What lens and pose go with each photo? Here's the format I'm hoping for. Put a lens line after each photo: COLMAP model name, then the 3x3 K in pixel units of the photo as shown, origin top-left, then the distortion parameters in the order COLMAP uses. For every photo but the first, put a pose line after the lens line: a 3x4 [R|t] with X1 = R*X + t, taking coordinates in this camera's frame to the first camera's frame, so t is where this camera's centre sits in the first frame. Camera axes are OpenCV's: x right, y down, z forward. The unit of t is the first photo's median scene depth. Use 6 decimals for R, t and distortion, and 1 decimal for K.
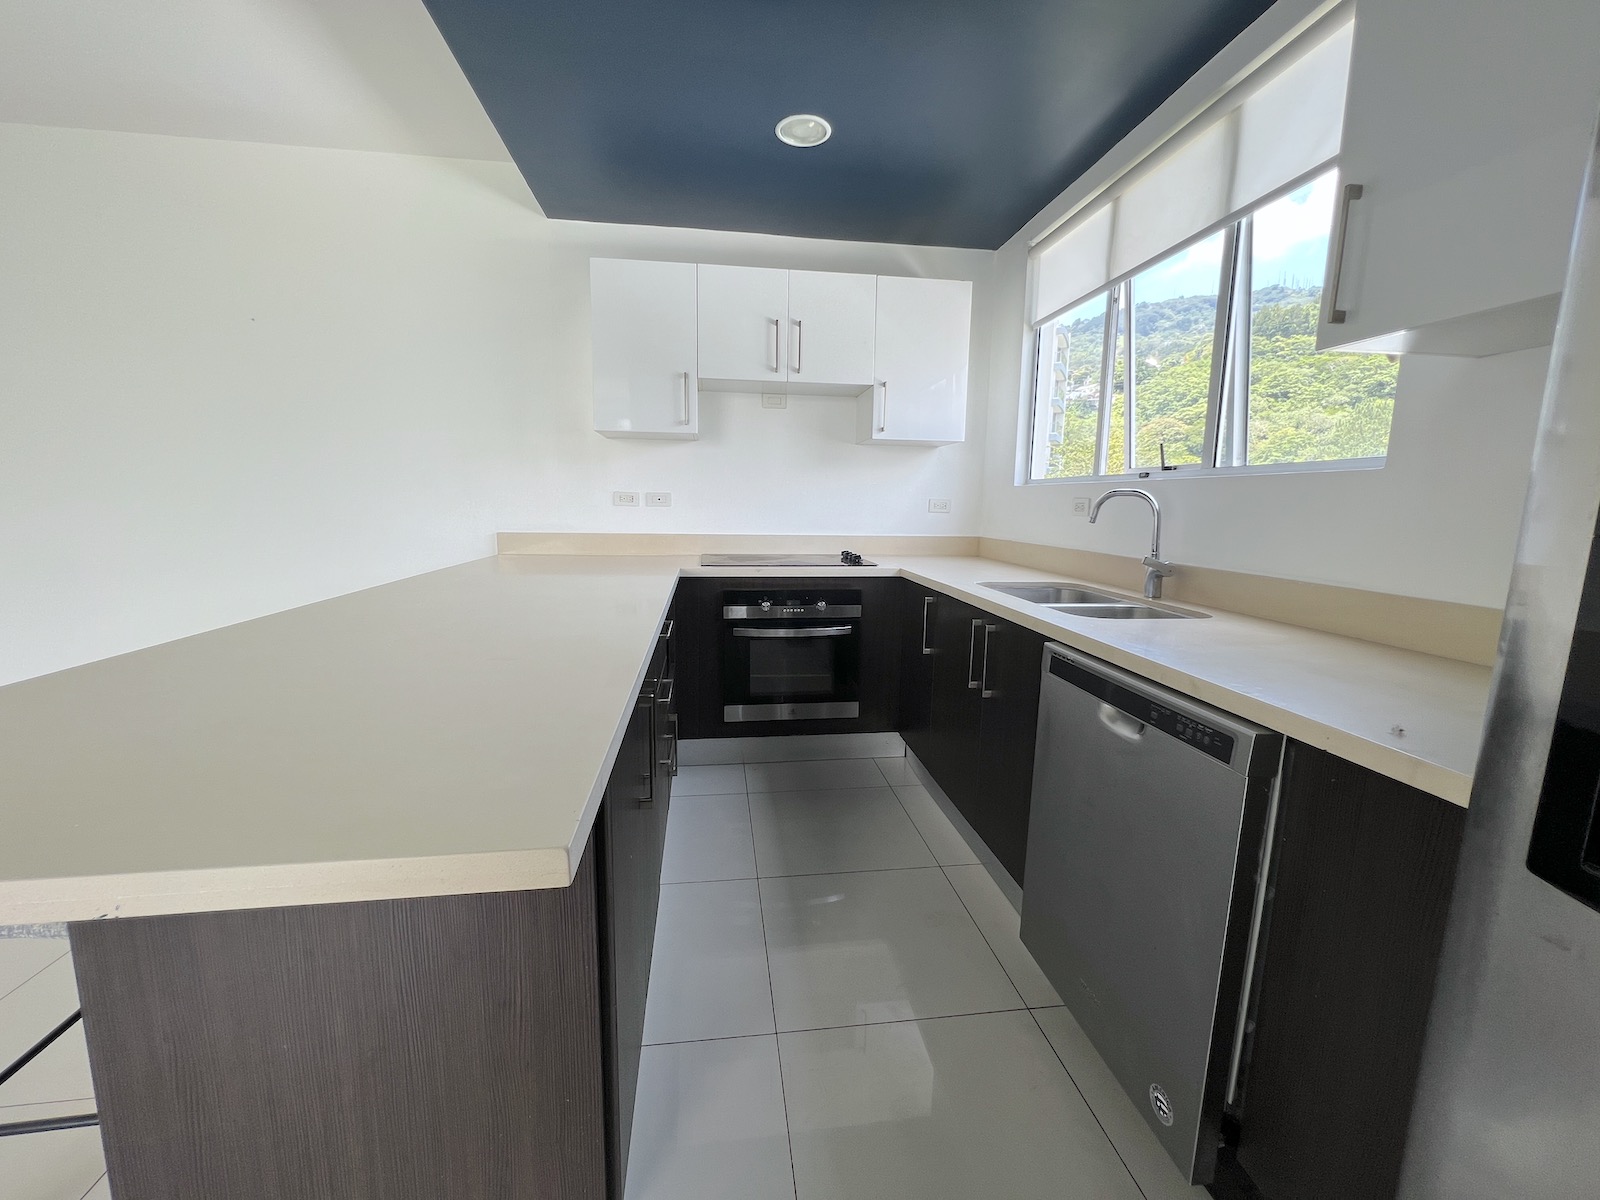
lens RADIAL K [[643.6, 0, 797.8], [0, 643.6, 595.6], [0, 0, 1]] dist [0.001187, -0.000388]
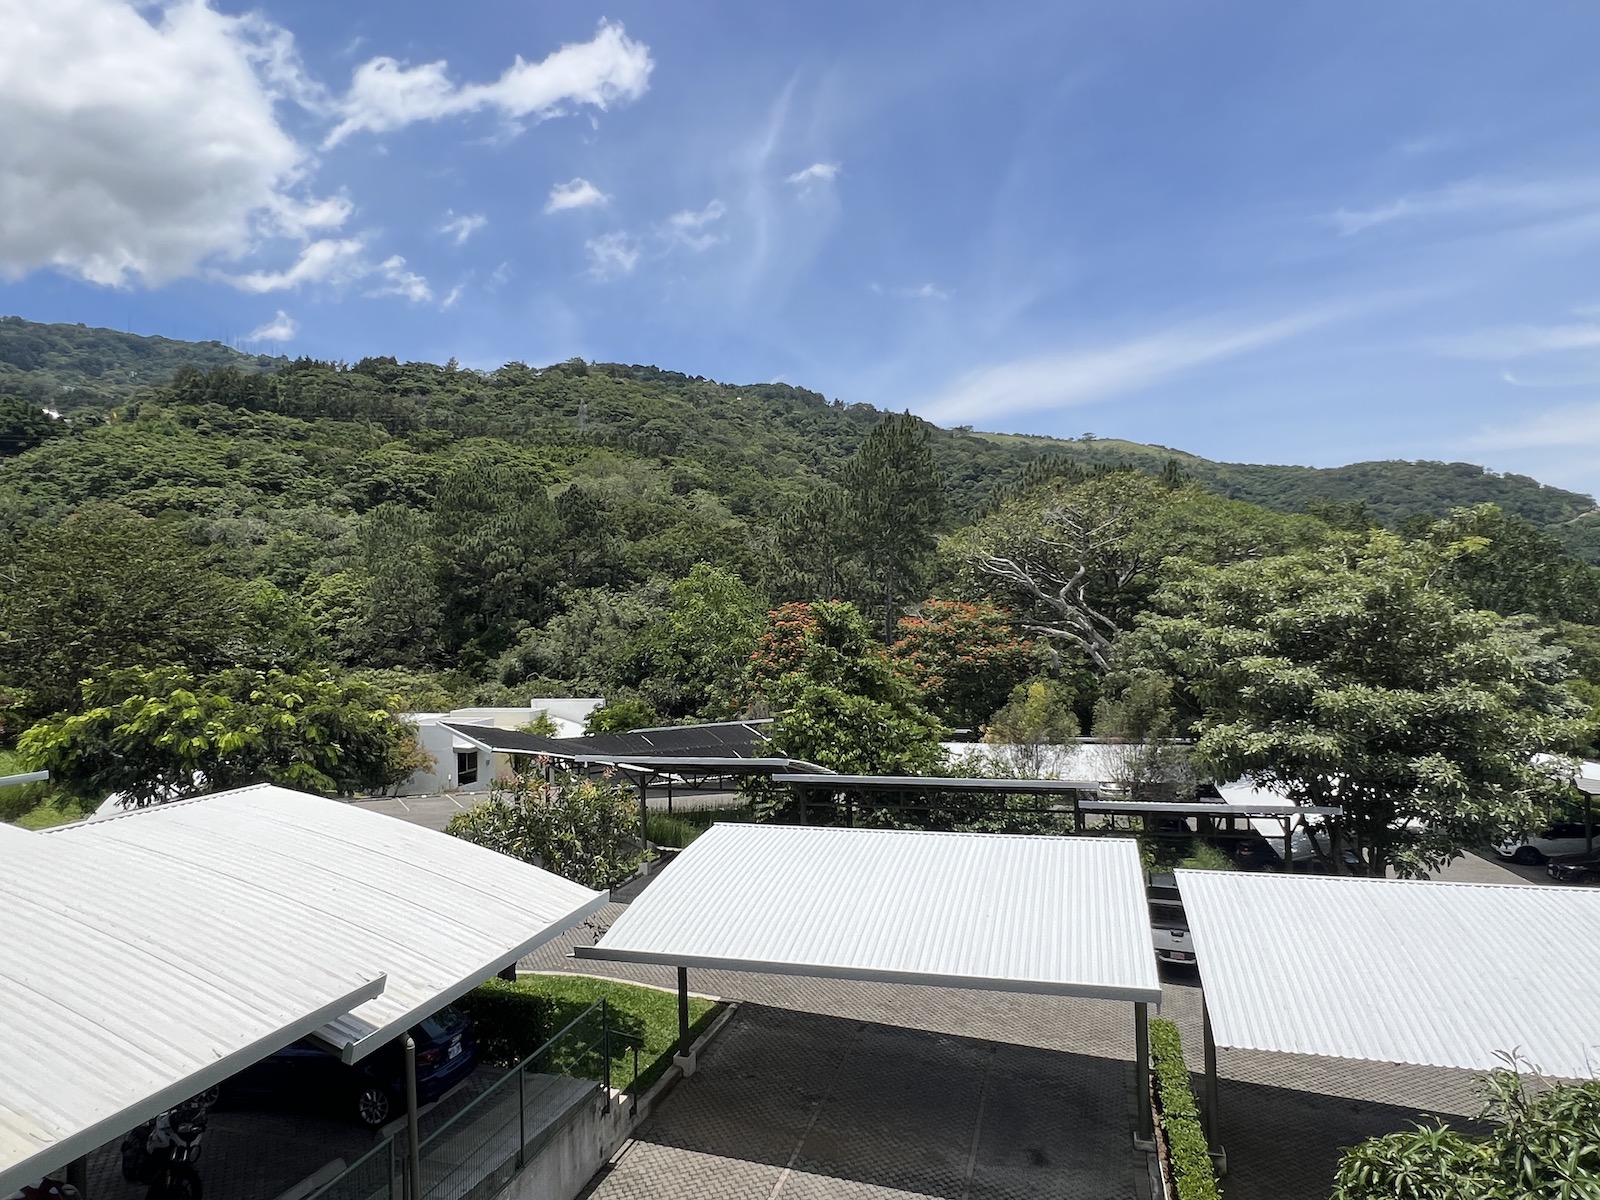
lens RADIAL K [[968.1, 0, 789.6], [0, 968.1, 602.5], [0, 0, 1]] dist [0.000202, 0.000216]
pose [[0.419340, -0.006654, 0.907805, -0.525084], [0.163608, 0.984154, -0.068361, -0.451292], [-0.892965, 0.177190, 0.413784, 2.130130]]
